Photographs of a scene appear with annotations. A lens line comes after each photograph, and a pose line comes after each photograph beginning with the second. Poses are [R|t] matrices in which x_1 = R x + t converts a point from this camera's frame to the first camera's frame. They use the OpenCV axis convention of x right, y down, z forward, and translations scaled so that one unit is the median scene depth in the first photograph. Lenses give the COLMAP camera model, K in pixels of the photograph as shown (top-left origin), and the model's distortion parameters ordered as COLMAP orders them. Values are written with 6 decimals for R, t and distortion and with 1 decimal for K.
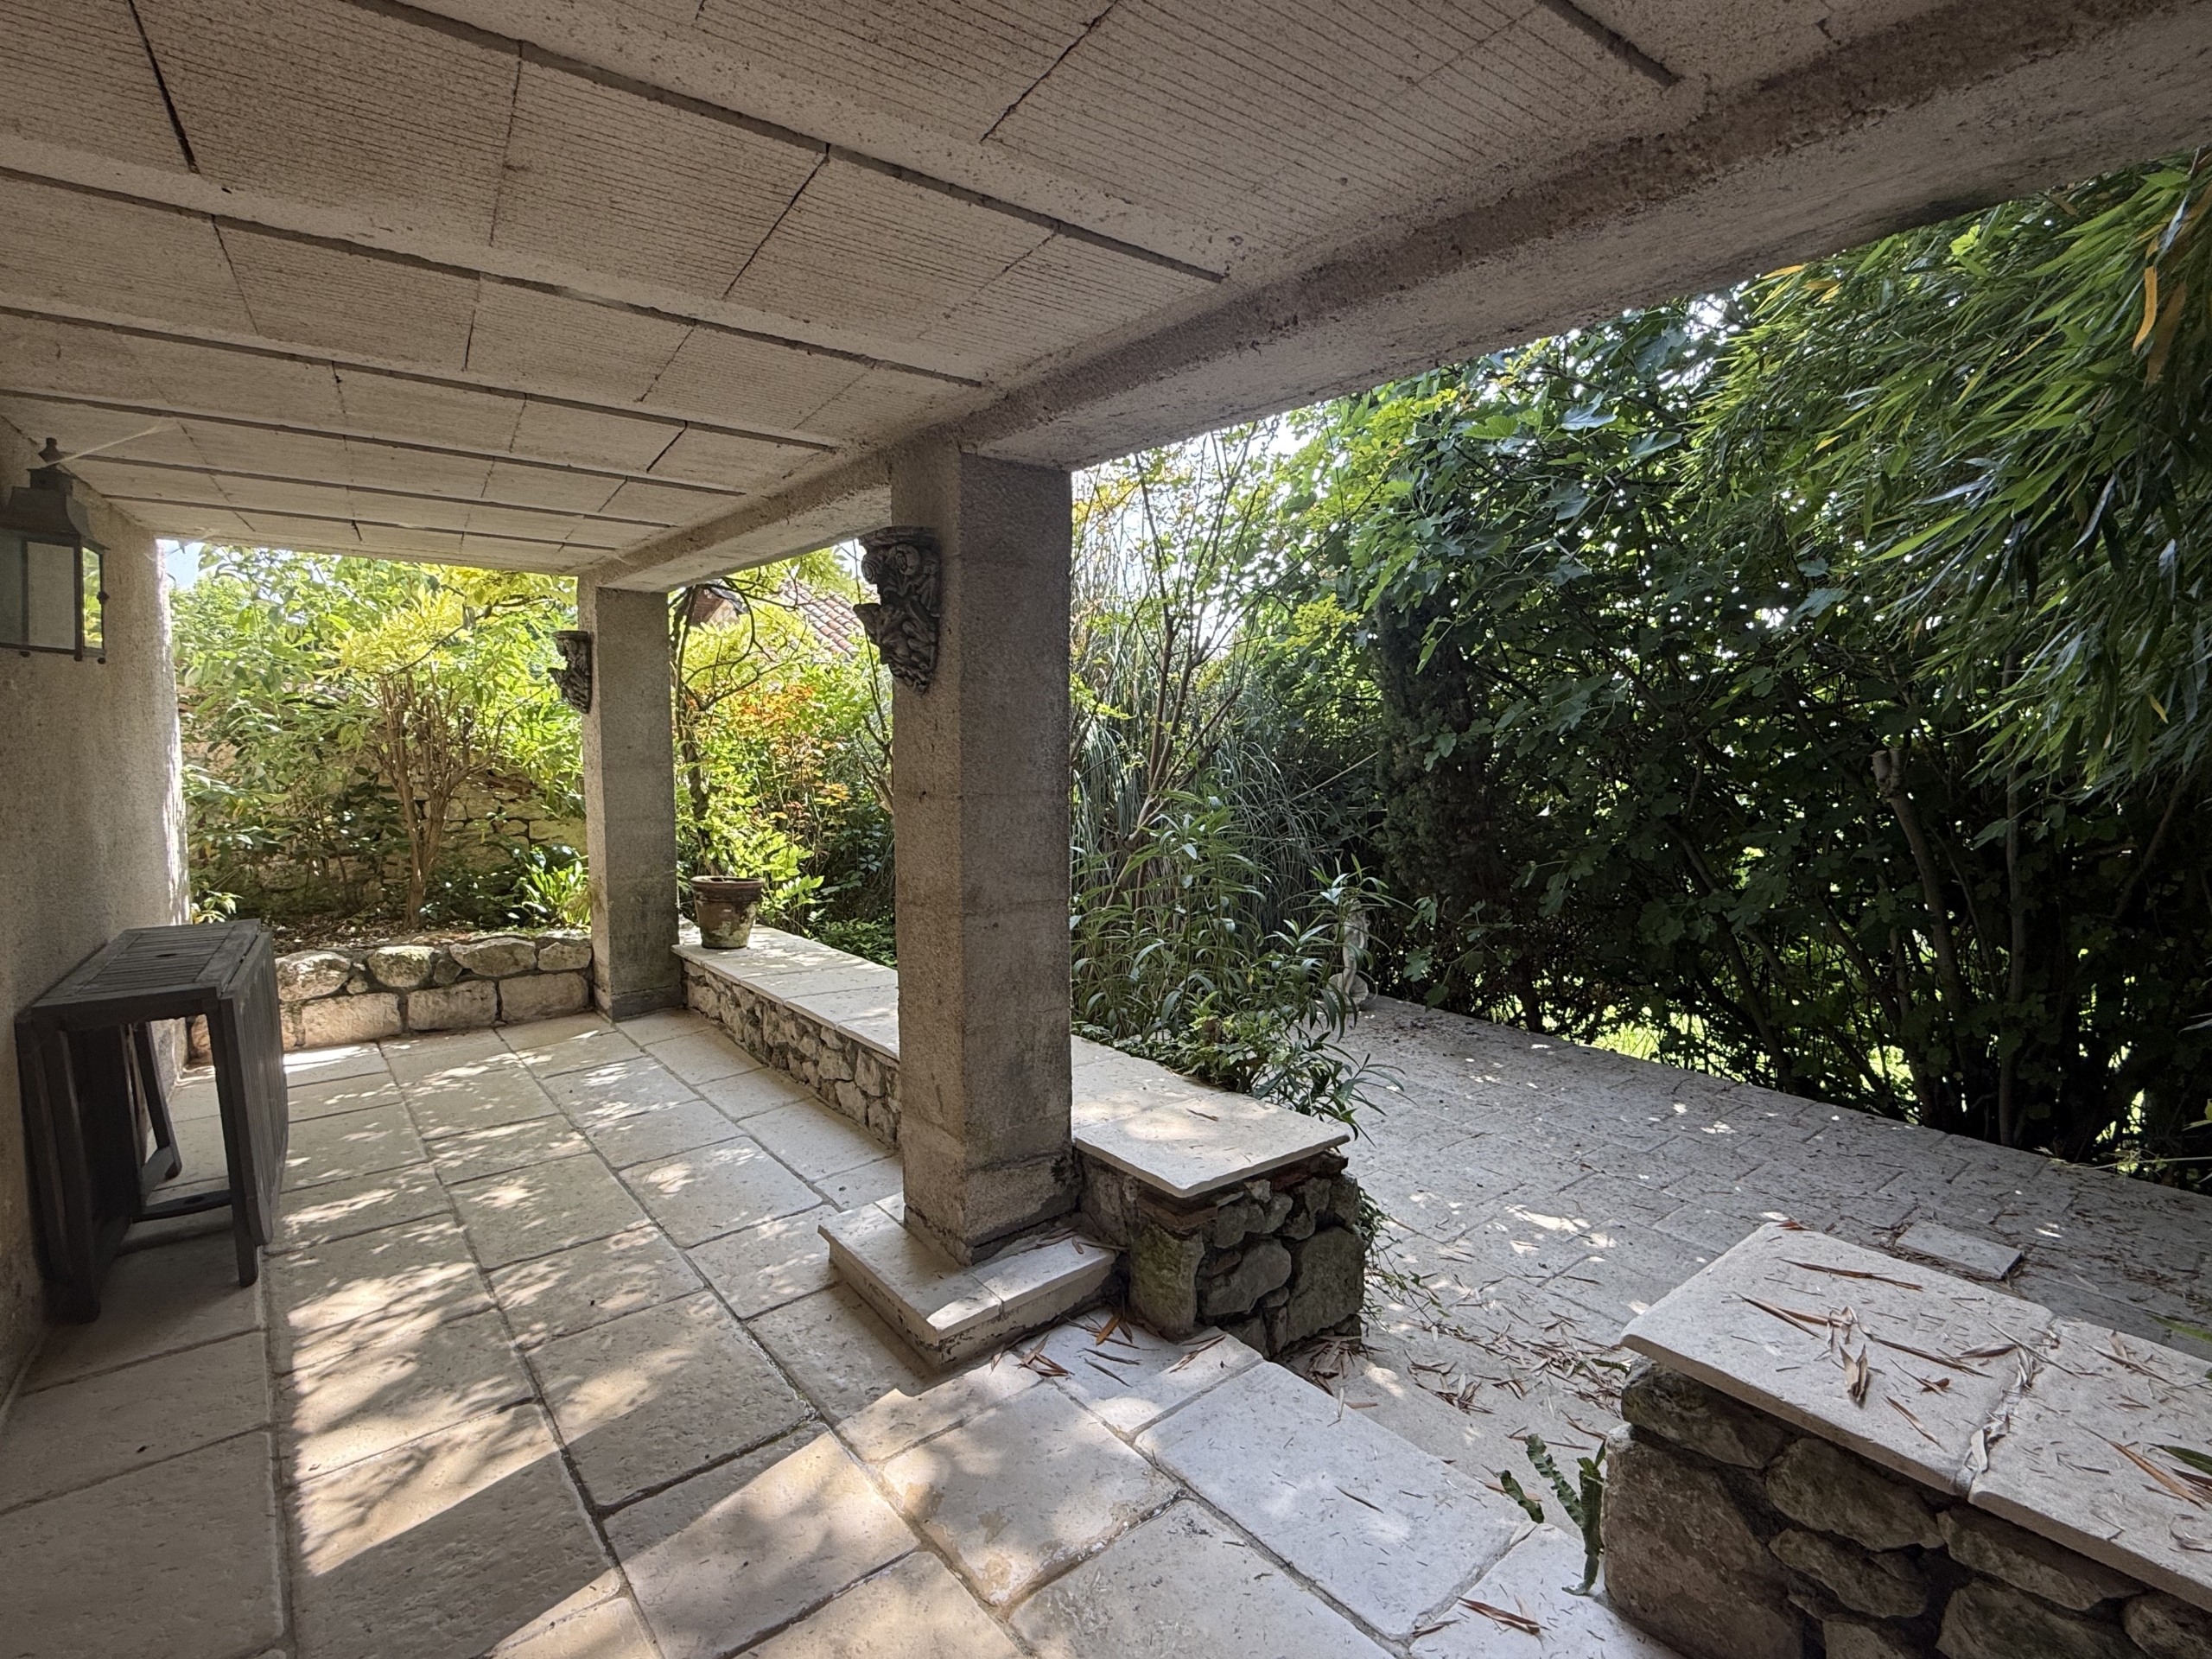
lens RADIAL K [[1047.2, 0, 1106.0], [0, 1047.2, 829.5], [0, 0, 1]] dist [-0.001468, -0.000343]
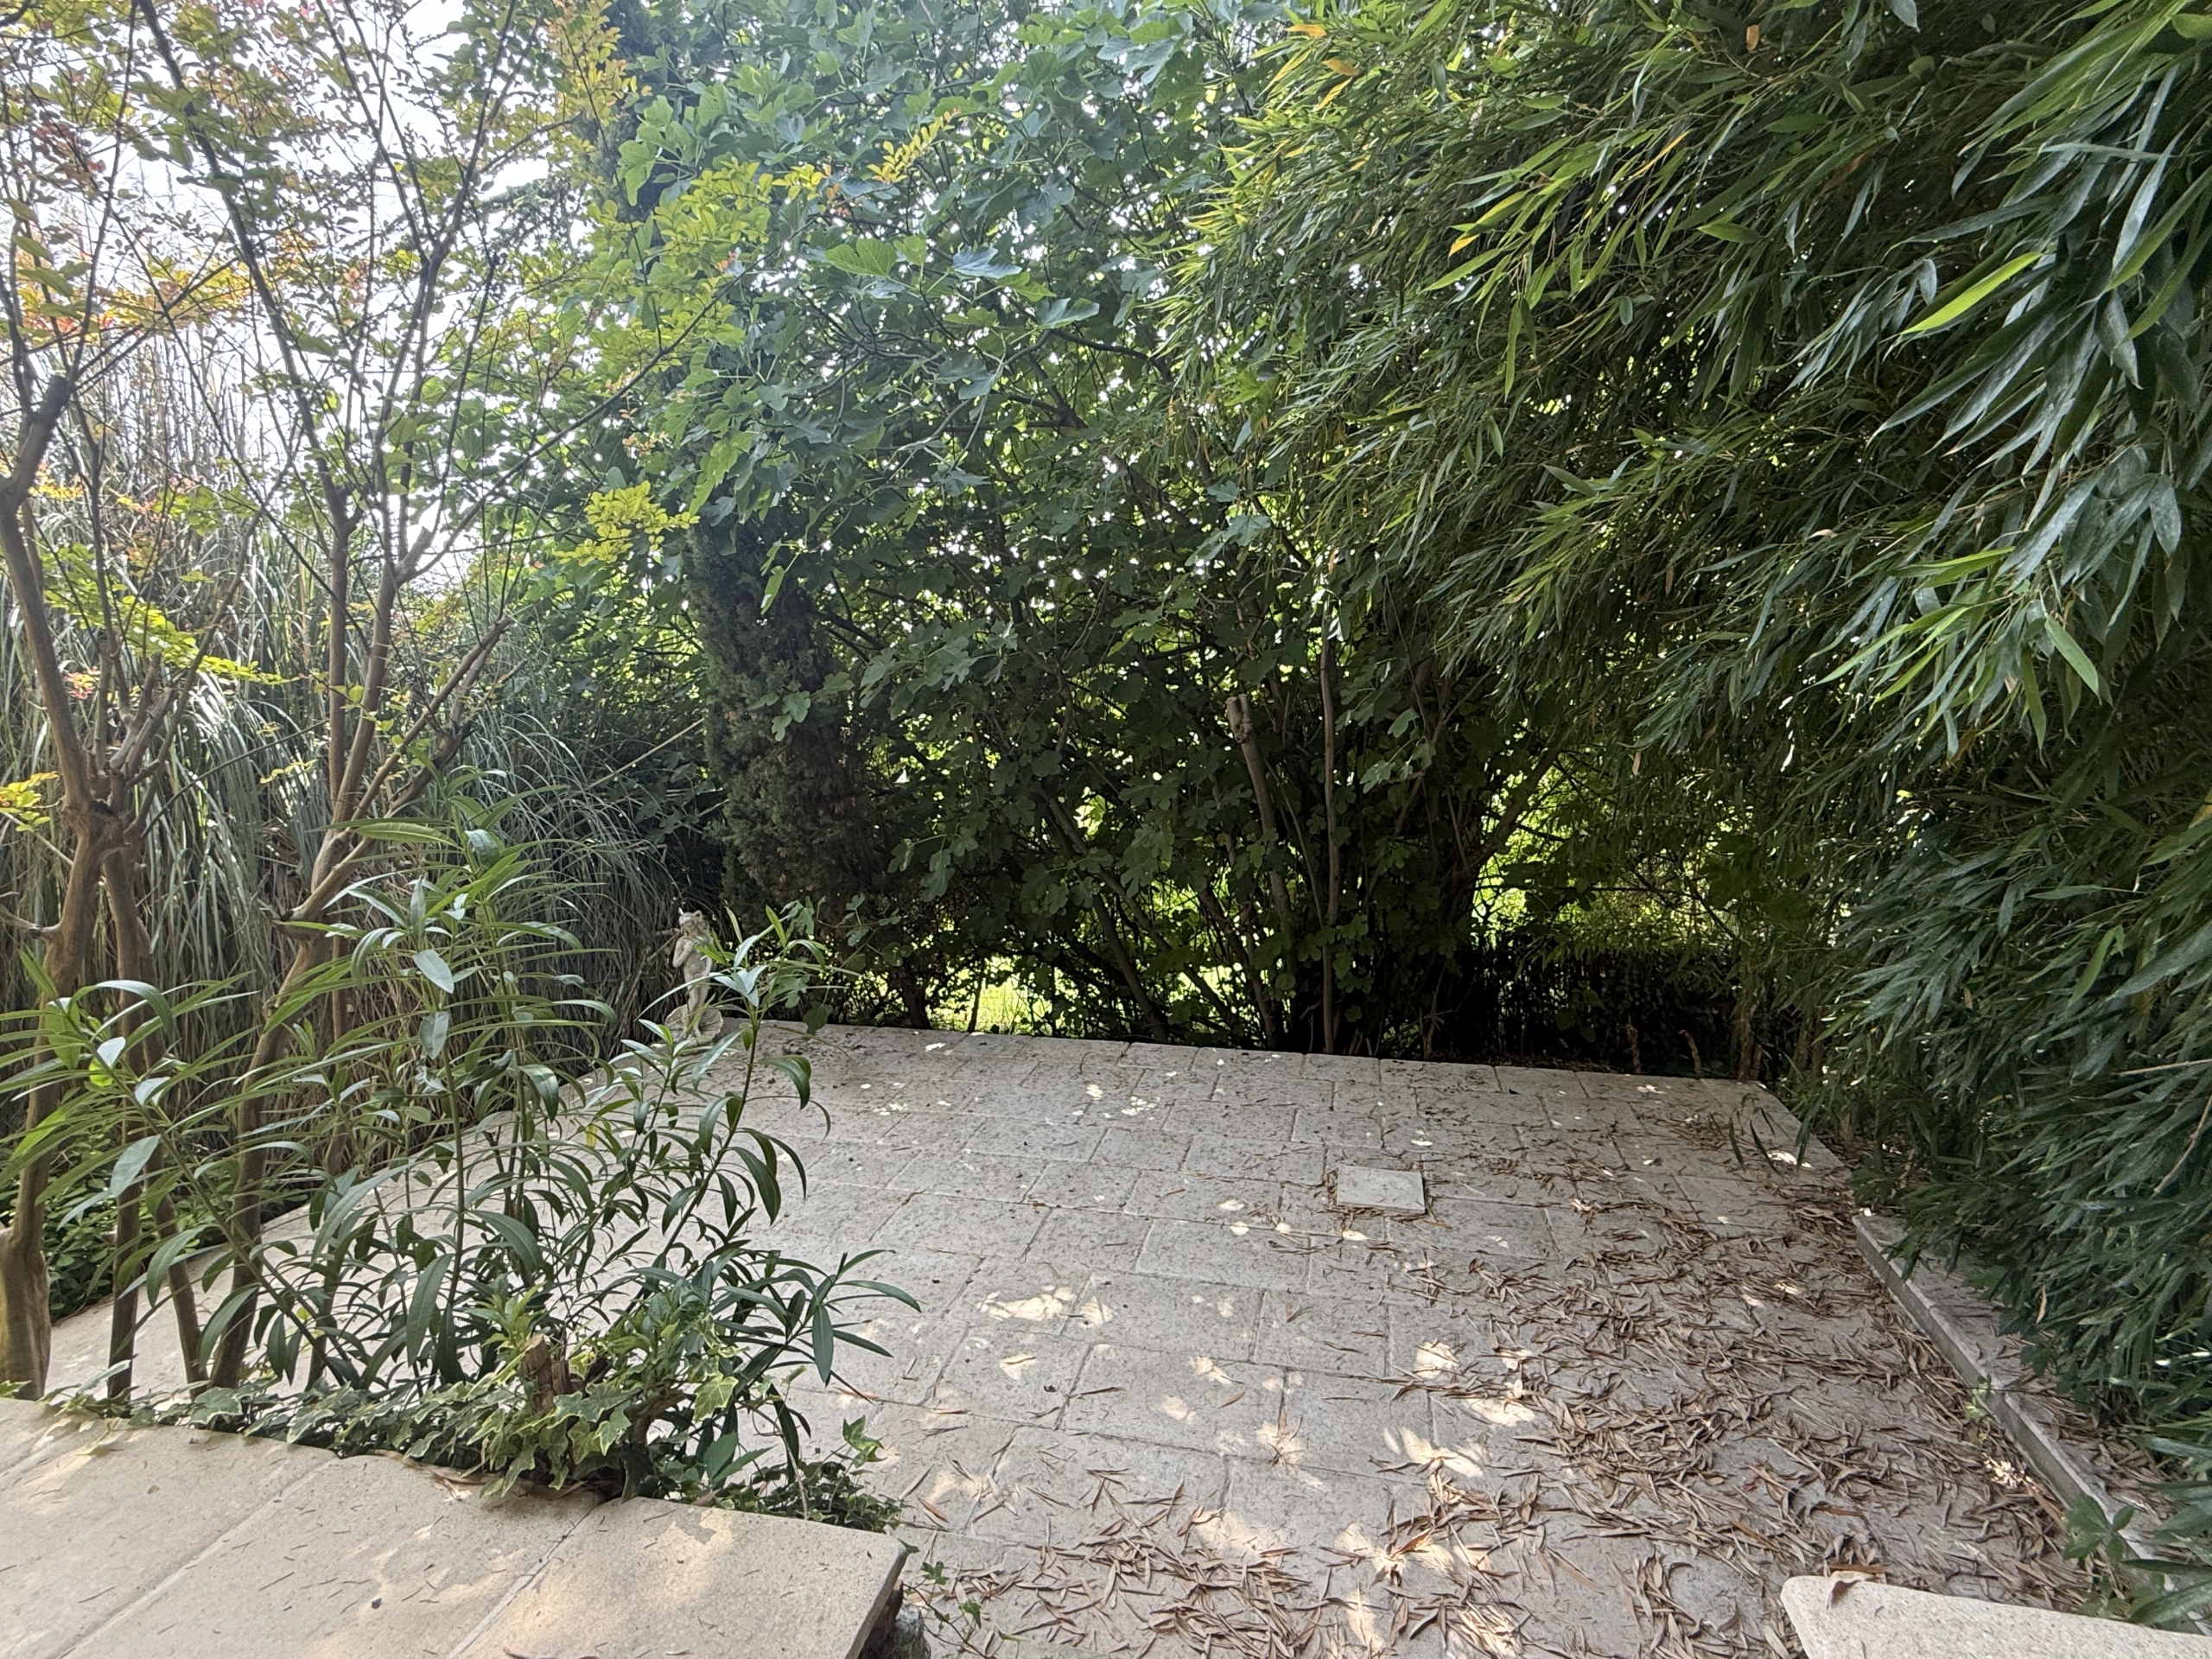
lens RADIAL K [[1047.2, 0, 1106.0], [0, 1047.2, 829.5], [0, 0, 1]] dist [-0.001468, -0.000343]
pose [[0.791845, -0.108022, 0.601093, 0.021555], [0.084614, 0.994146, 0.067192, -0.022033], [-0.604833, -0.002345, 0.796349, 0.225973]]
